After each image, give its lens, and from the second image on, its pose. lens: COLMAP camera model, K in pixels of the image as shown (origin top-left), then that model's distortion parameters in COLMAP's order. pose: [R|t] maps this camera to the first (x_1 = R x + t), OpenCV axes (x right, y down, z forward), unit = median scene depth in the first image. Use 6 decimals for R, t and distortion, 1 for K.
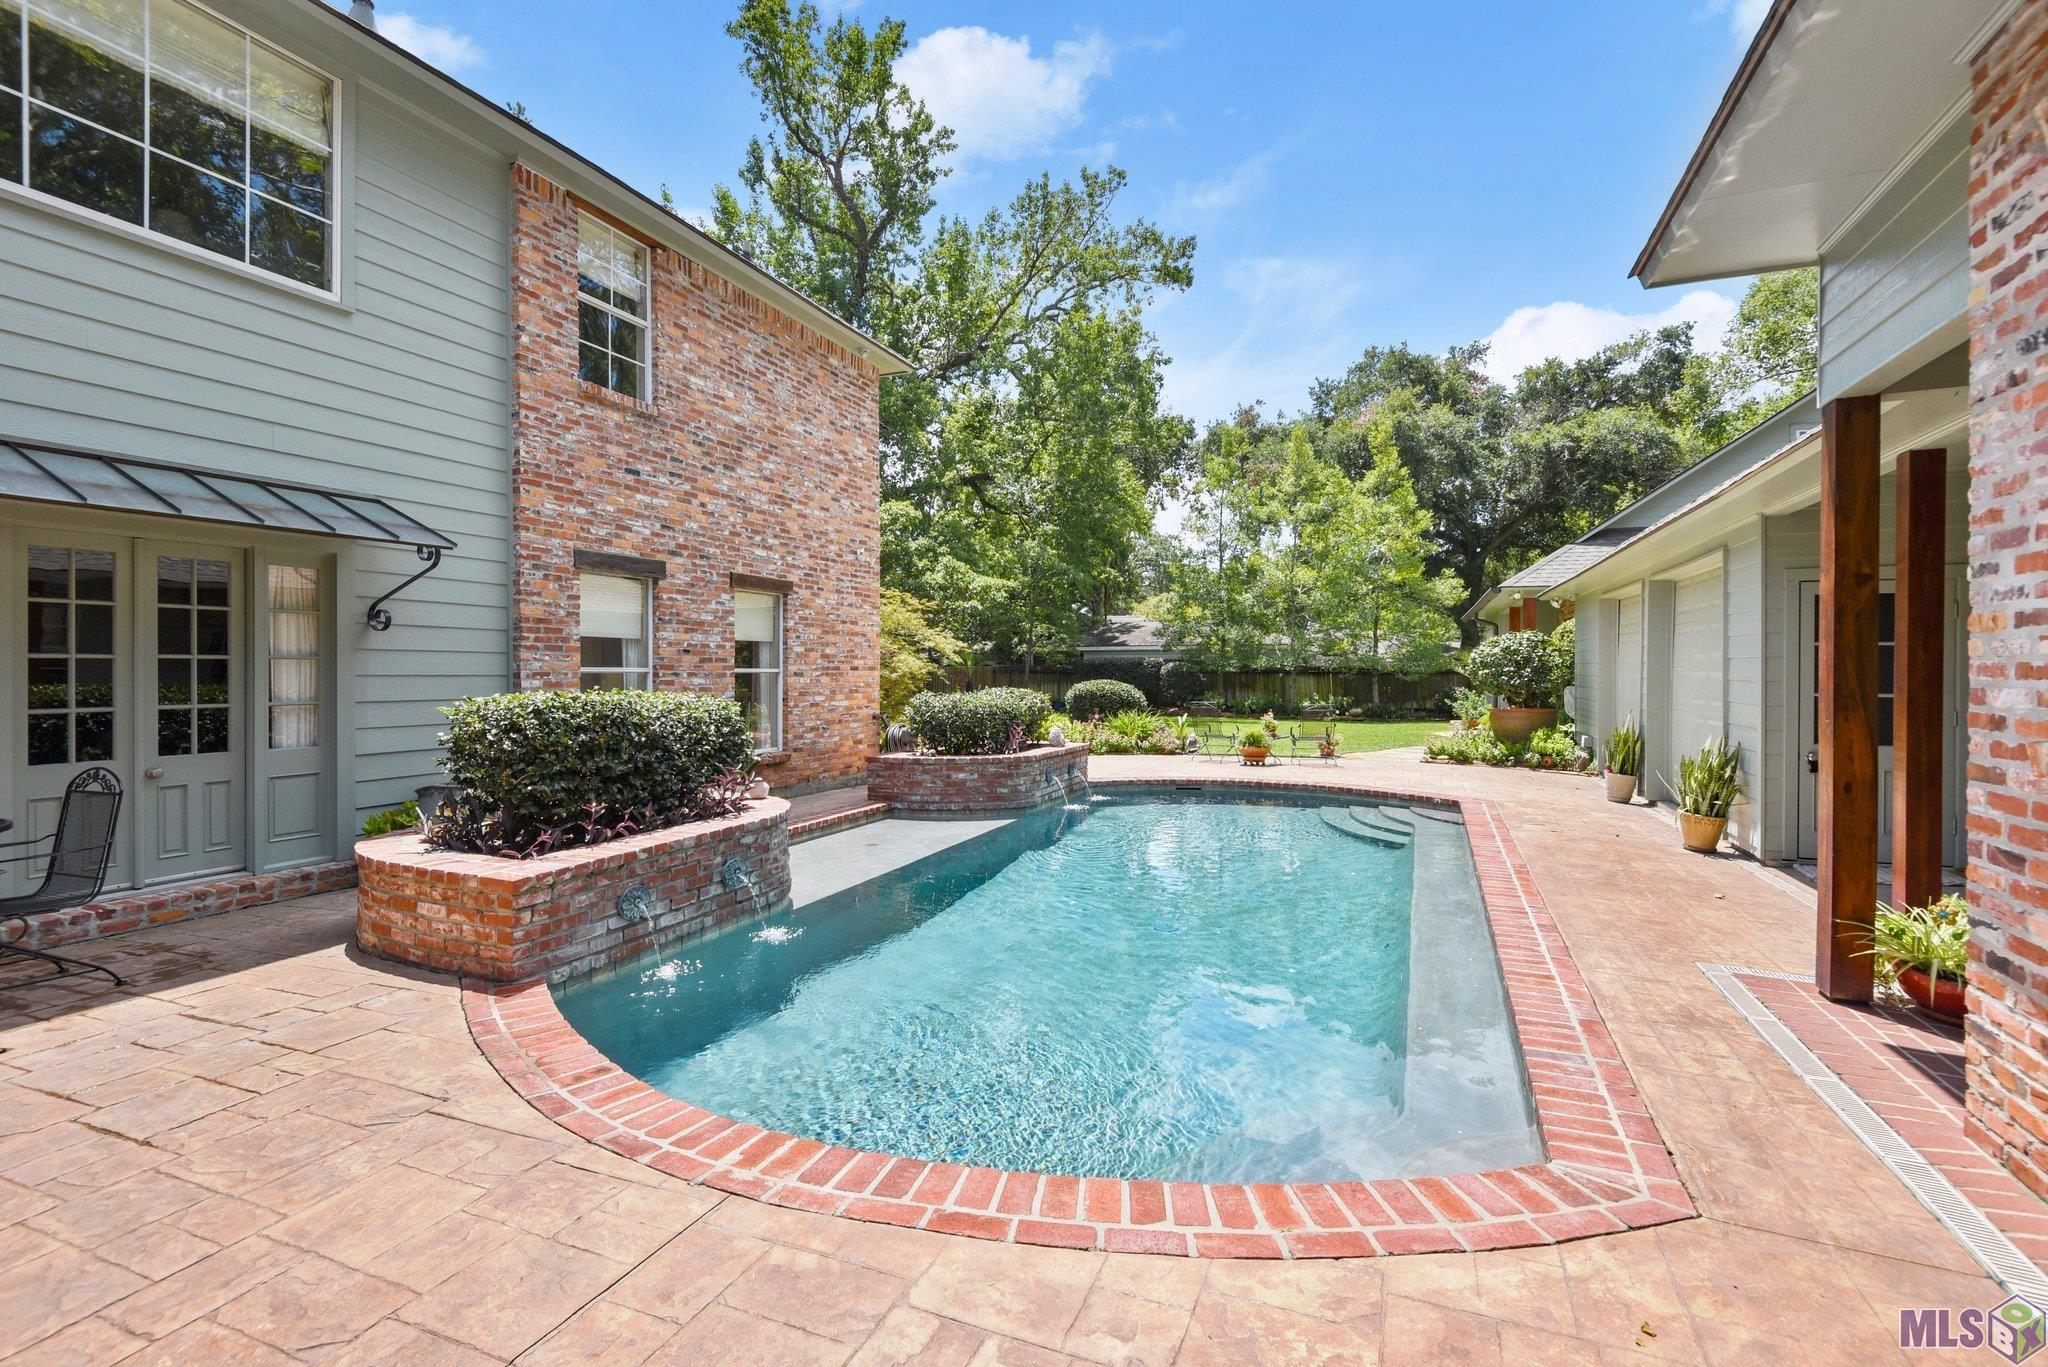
lens RADIAL K [[951.9, 0, 1021.9], [0, 951.9, 676.9], [0, 0, 1]] dist [0.027145, -0.001384]
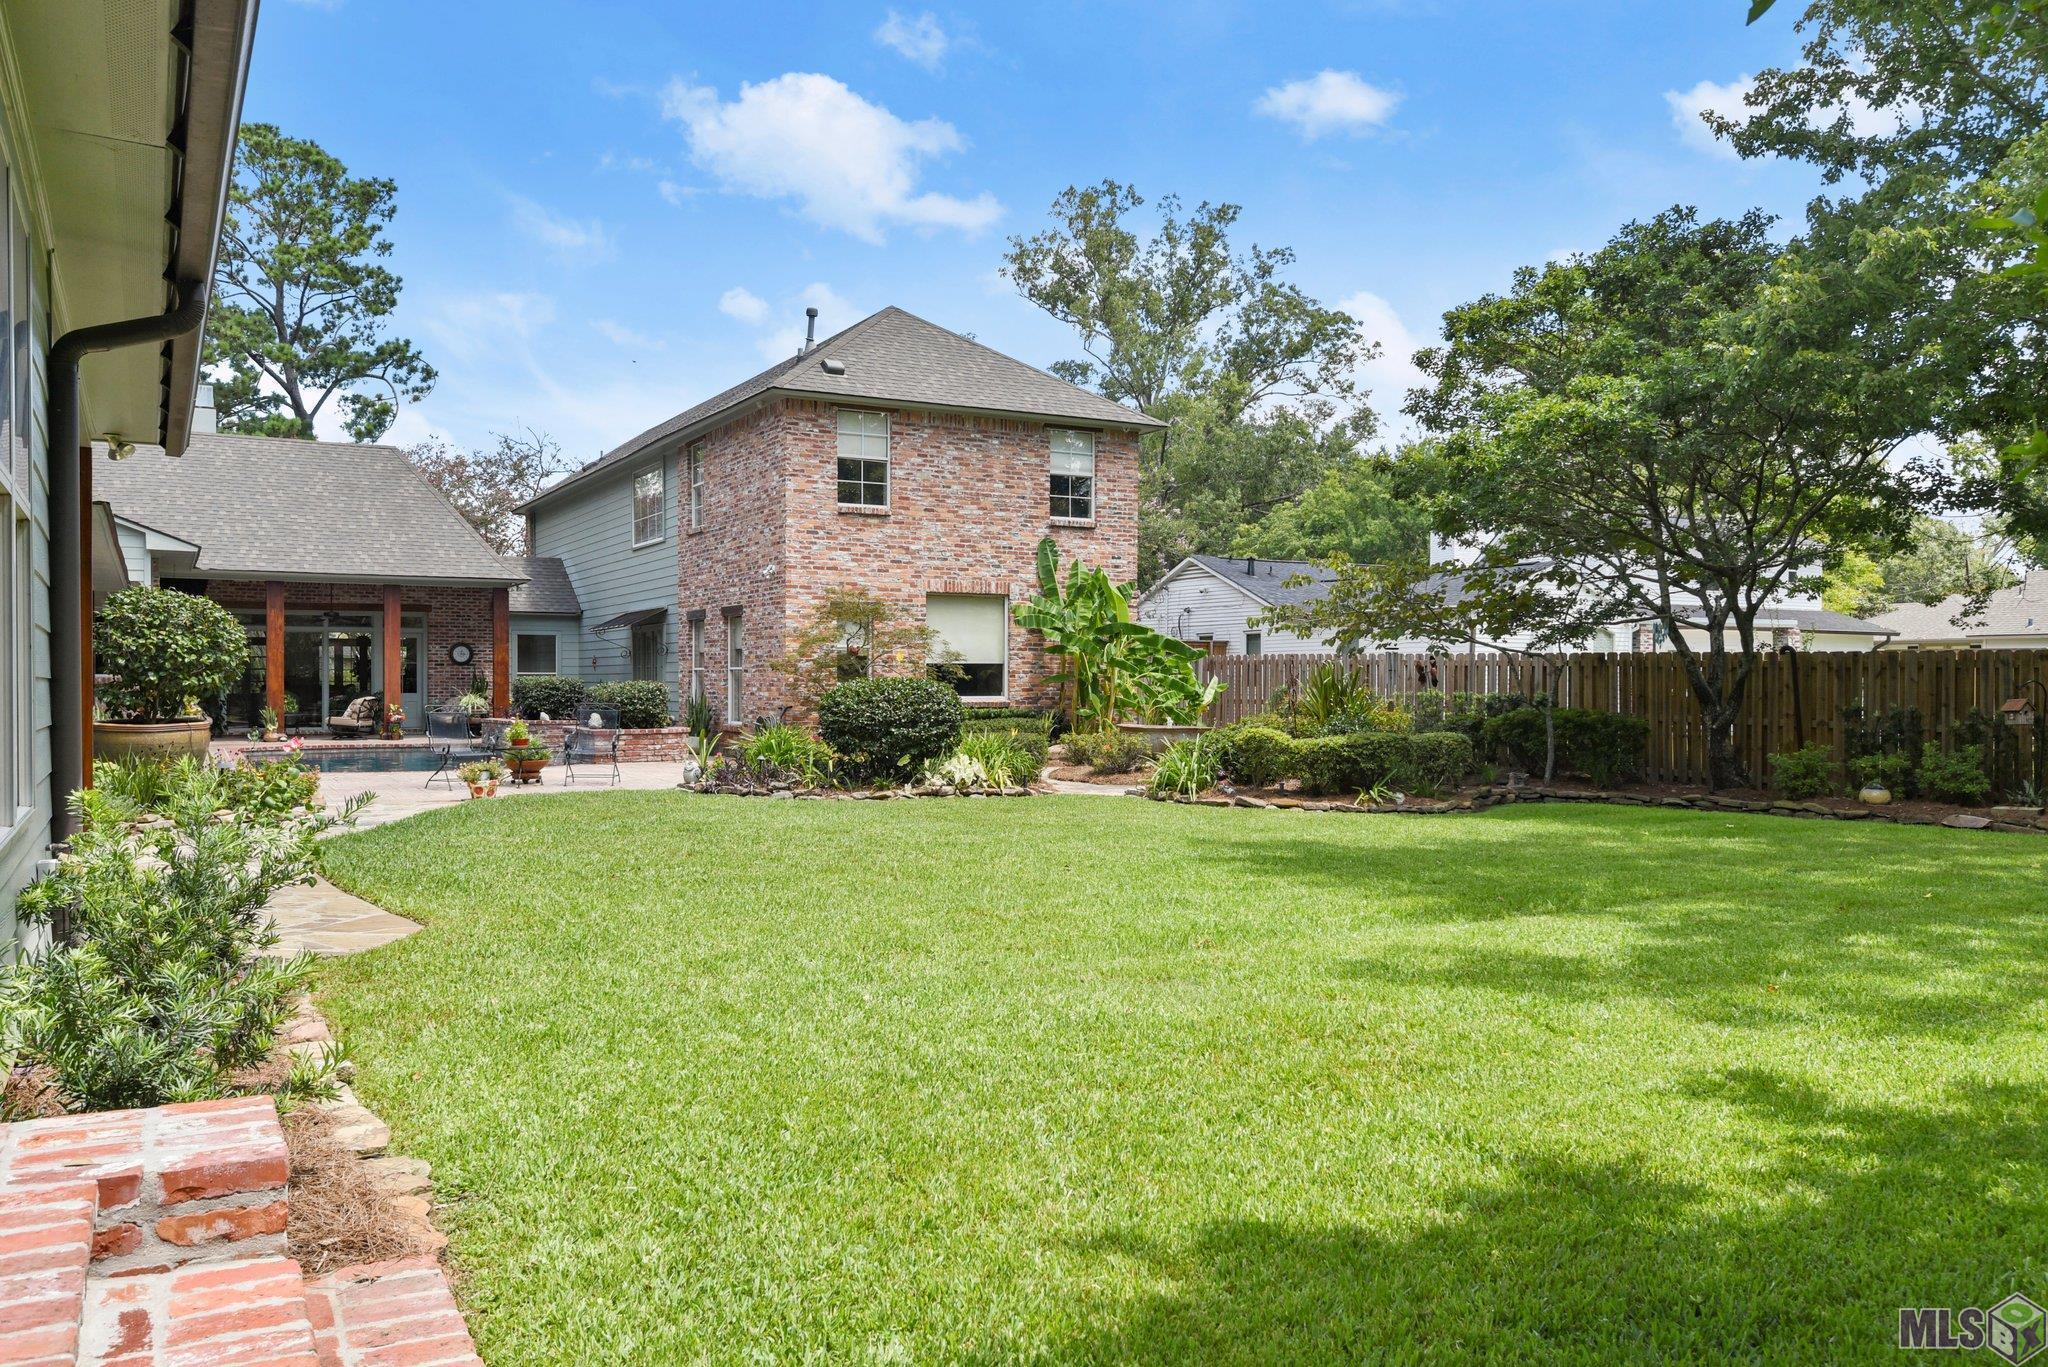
lens RADIAL K [[1520.9, 0, 1024.0], [0, 1520.9, 683.5], [0, 0, 1]] dist [0.005812, -0.000848]
pose [[-0.620839, 0.000880, -0.783938, 1.433950], [-0.005380, 0.999971, 0.005384, 0.001771], [0.783920, 0.007561, -0.620816, 3.101839]]
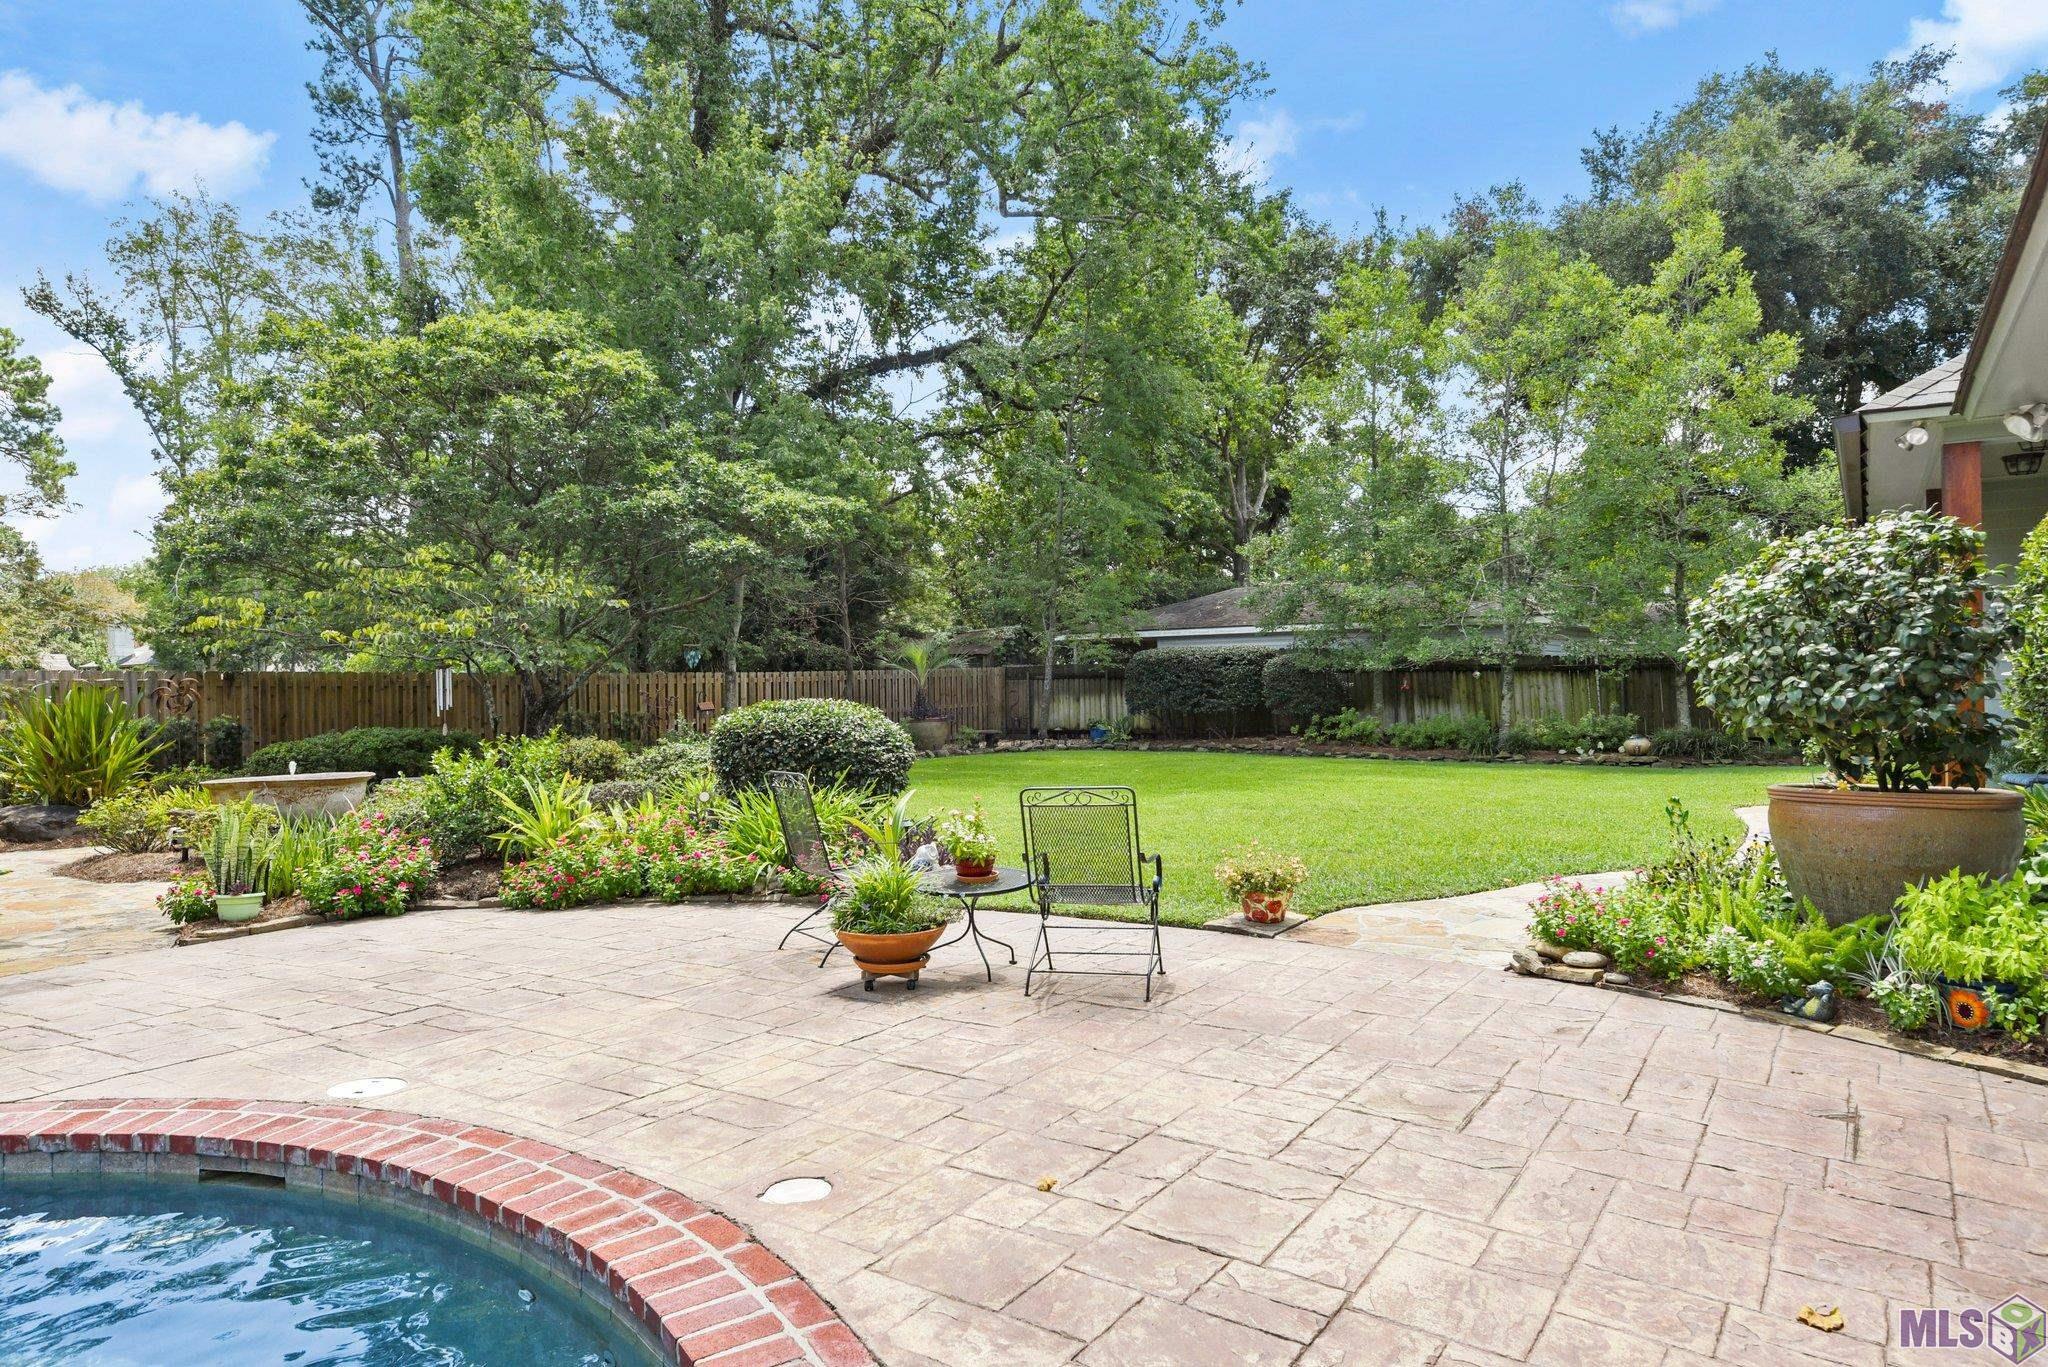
lens RADIAL K [[1292.1, 0, 1024.0], [0, 1292.1, 683.5], [0, 0, 1]] dist [0.003797, 0.000635]
pose [[0.980641, -0.018418, -0.194945, 0.545228], [0.018709, 0.999825, -0.000347, -0.003873], [0.194917, -0.003307, 0.980814, 0.903967]]
